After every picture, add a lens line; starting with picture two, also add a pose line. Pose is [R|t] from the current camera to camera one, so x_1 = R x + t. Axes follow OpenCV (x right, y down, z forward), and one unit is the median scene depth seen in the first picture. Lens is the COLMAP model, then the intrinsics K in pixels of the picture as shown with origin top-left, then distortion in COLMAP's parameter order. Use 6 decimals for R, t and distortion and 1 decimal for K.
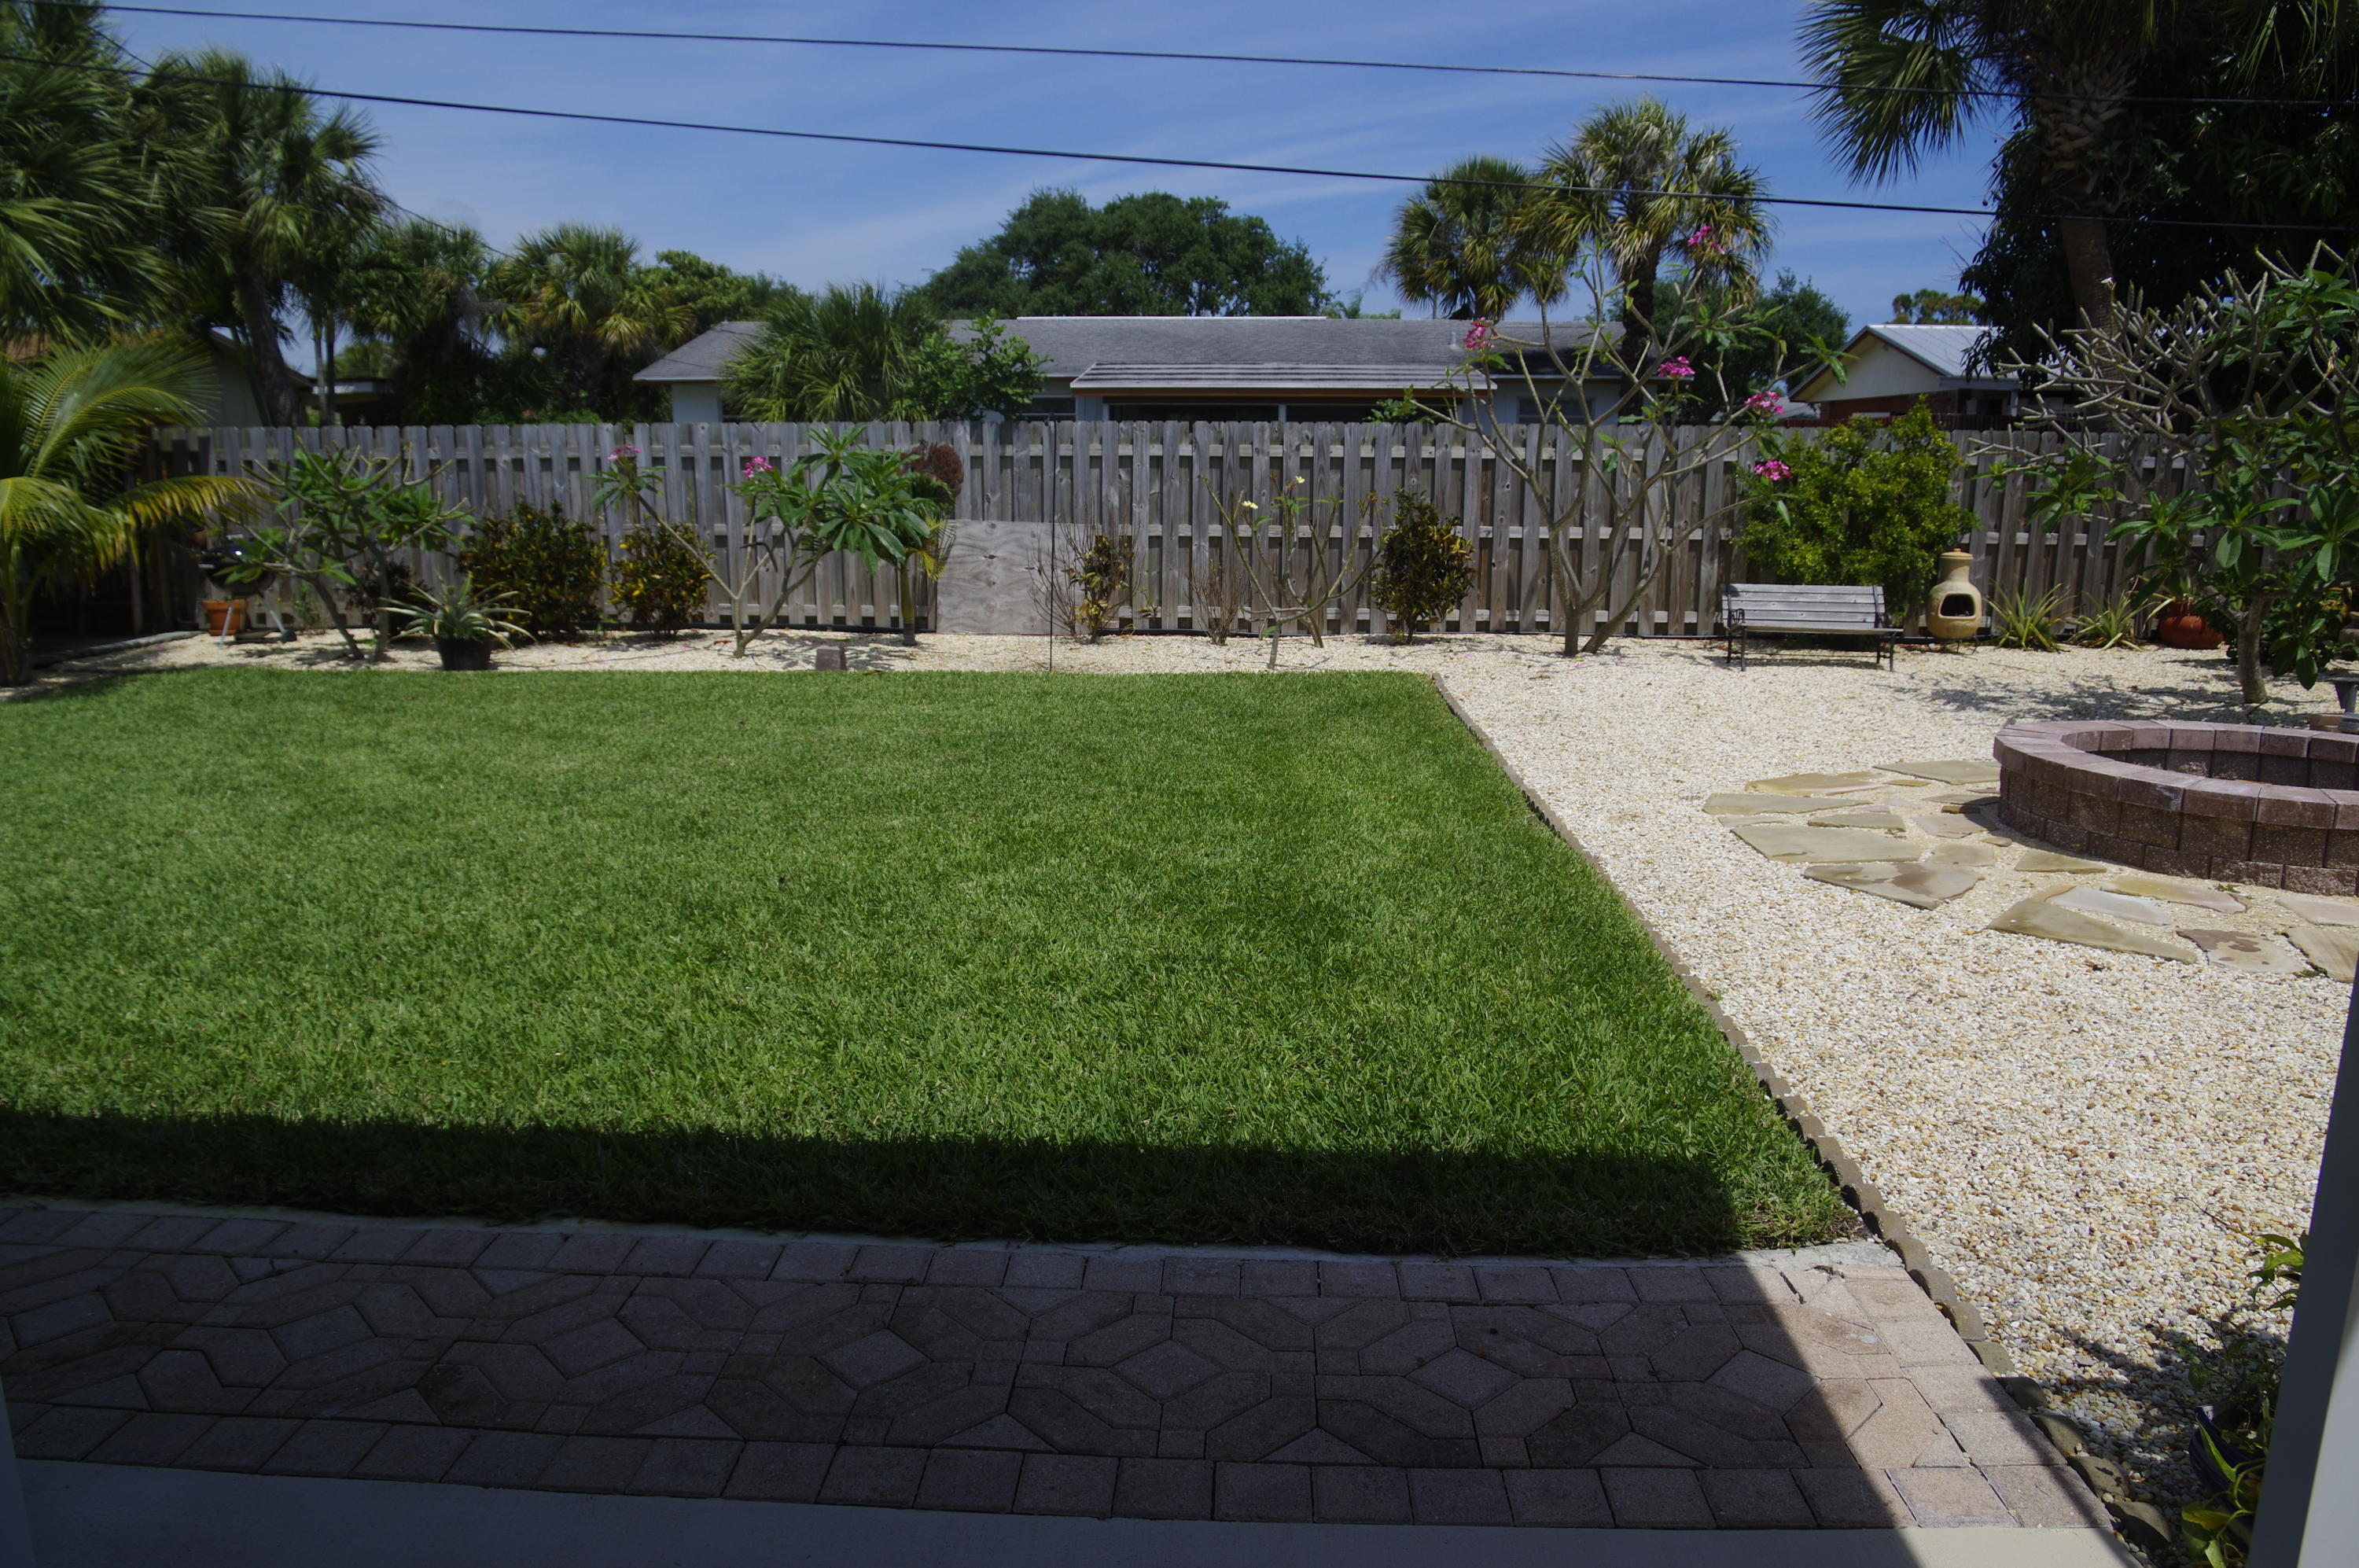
lens RADIAL K [[1638.9, 0, 1182.1], [0, 1638.9, 814.7], [0, 0, 1]] dist [-0.117245, 0.076737]
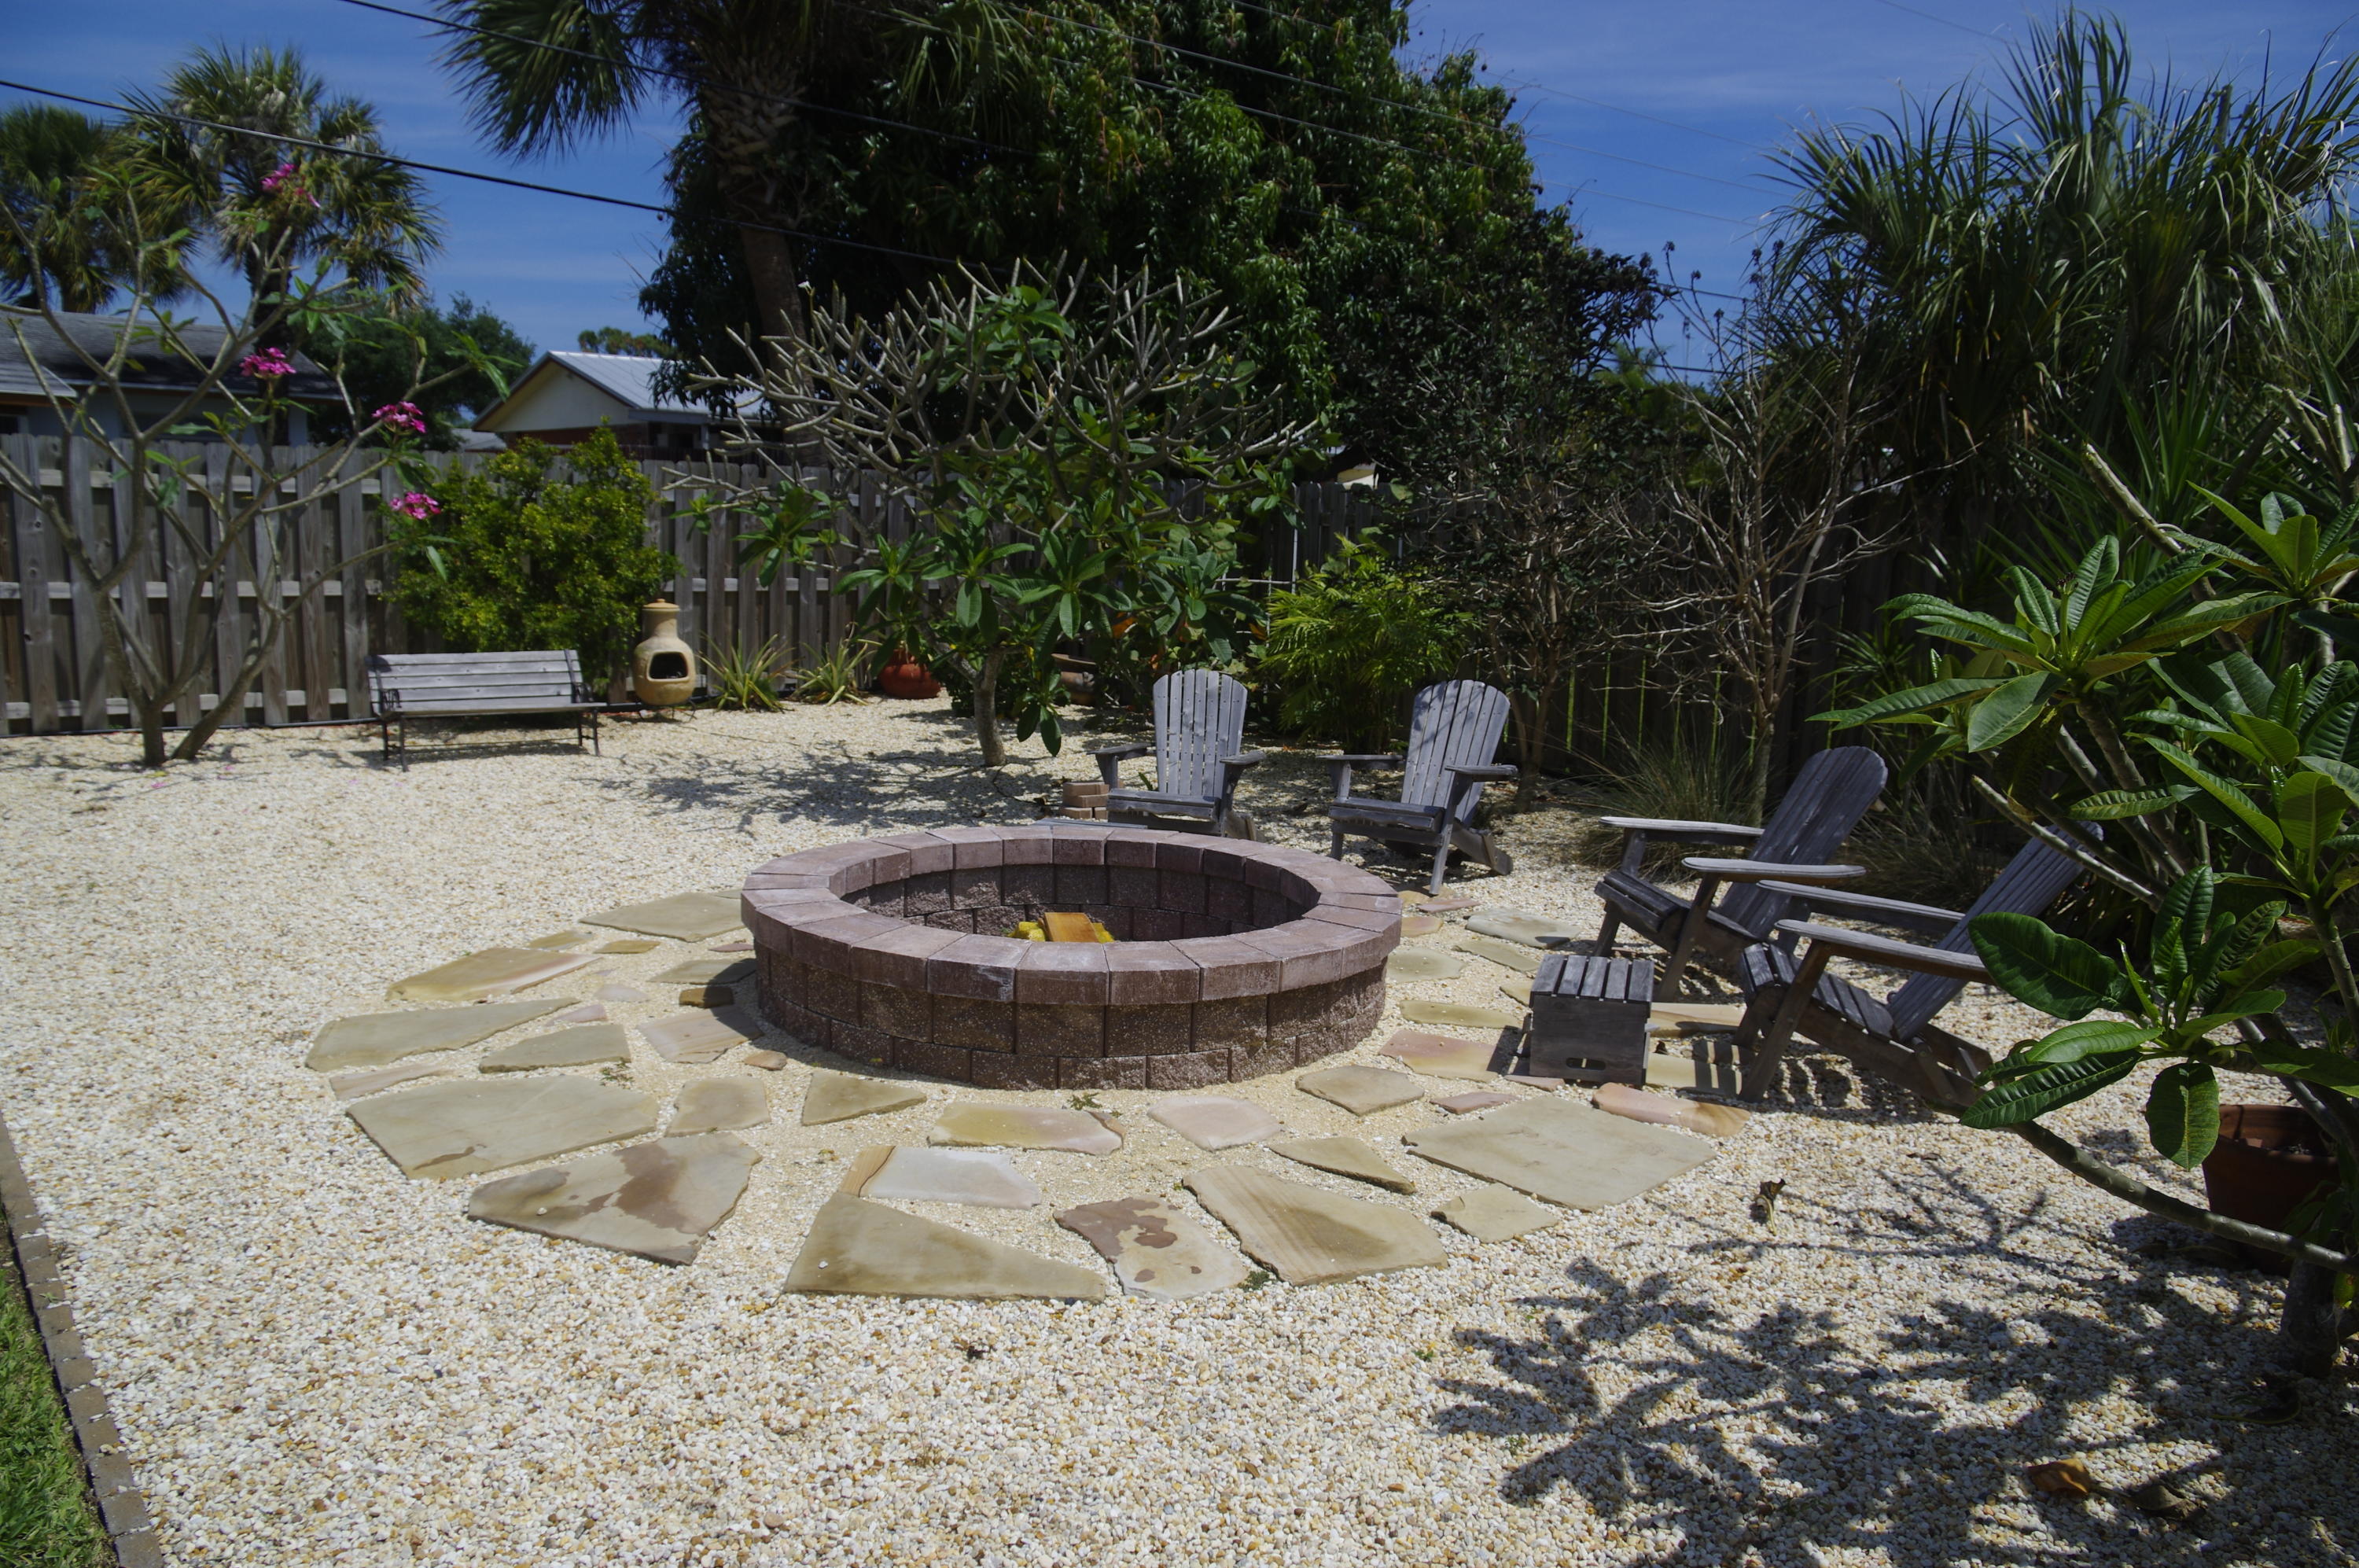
lens RADIAL K [[1638.9, 0, 1182.1], [0, 1638.9, 814.7], [0, 0, 1]] dist [-0.117245, 0.076737]
pose [[0.728392, -0.095385, 0.678488, 0.099735], [0.110211, 0.993678, 0.021379, -0.043510], [-0.676238, 0.059204, 0.734300, 0.202238]]
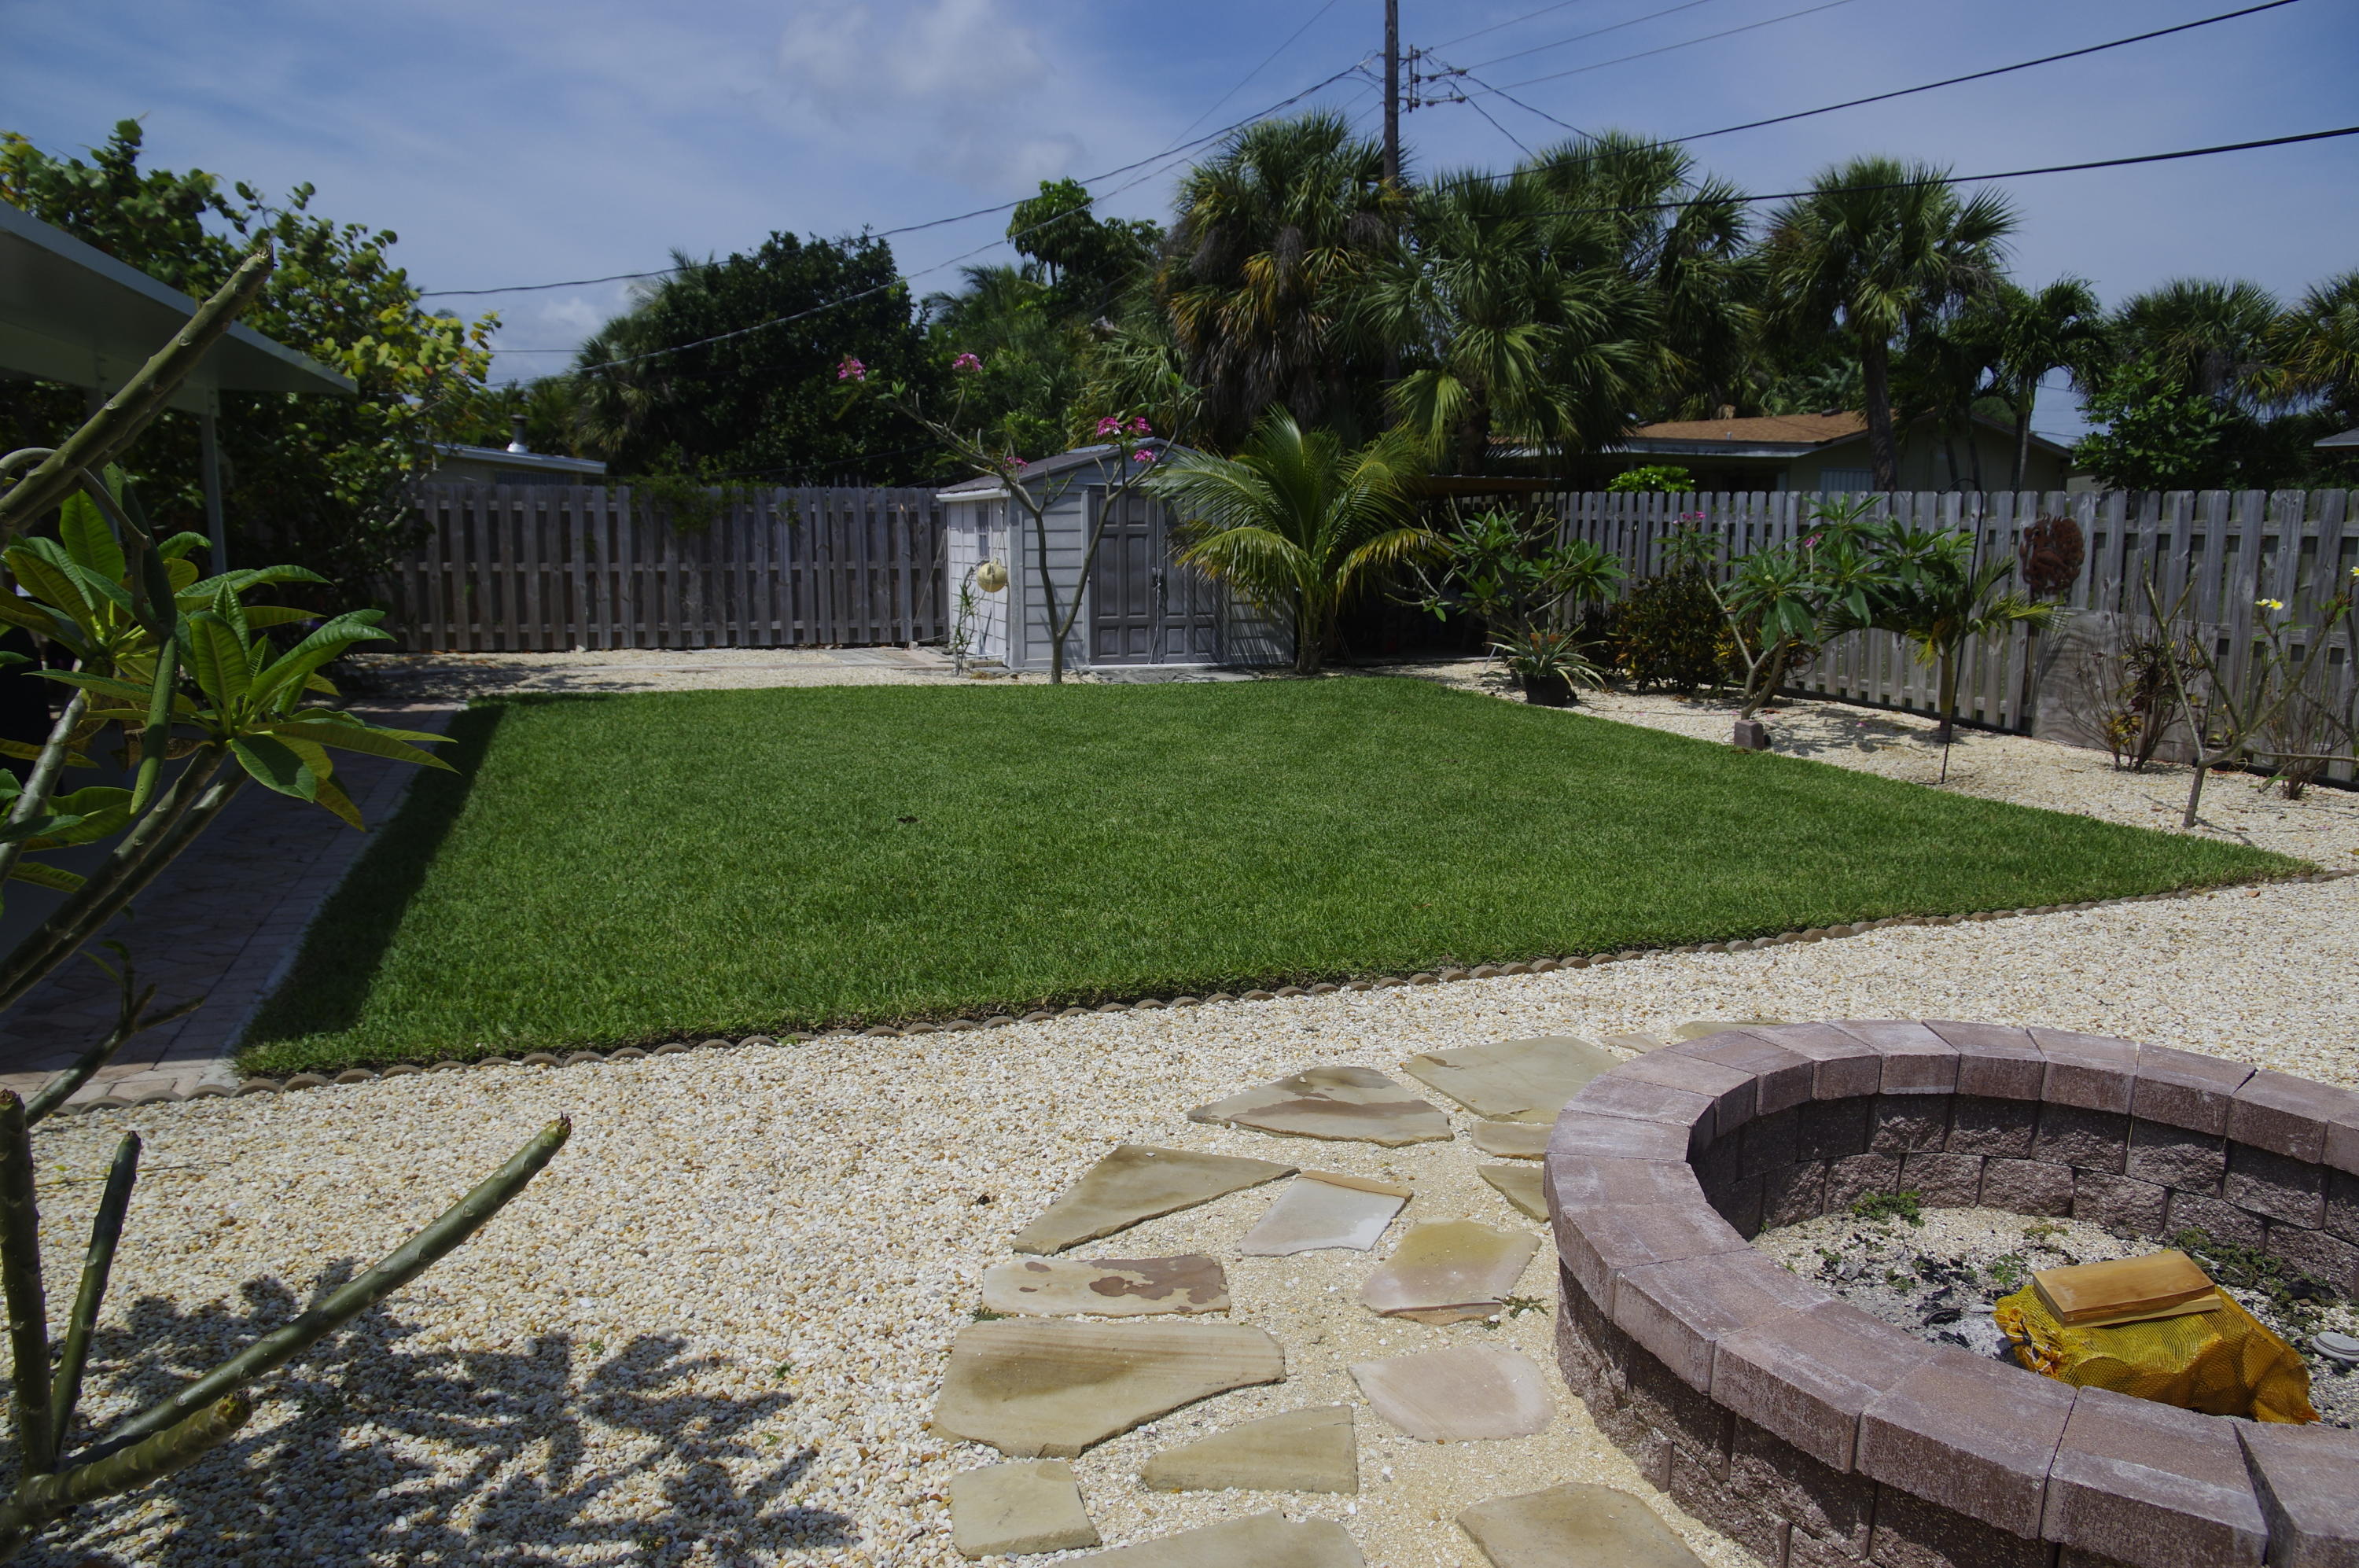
lens RADIAL K [[1534.7, 0, 1179.5], [0, 1534.7, 784.0], [0, 0, 1]] dist [-0.033009, 0.000244]
pose [[0.397073, 0.161905, -0.903394, 0.503082], [-0.204860, 0.975118, 0.084716, -0.071628], [0.894632, 0.151430, 0.420361, 0.304931]]
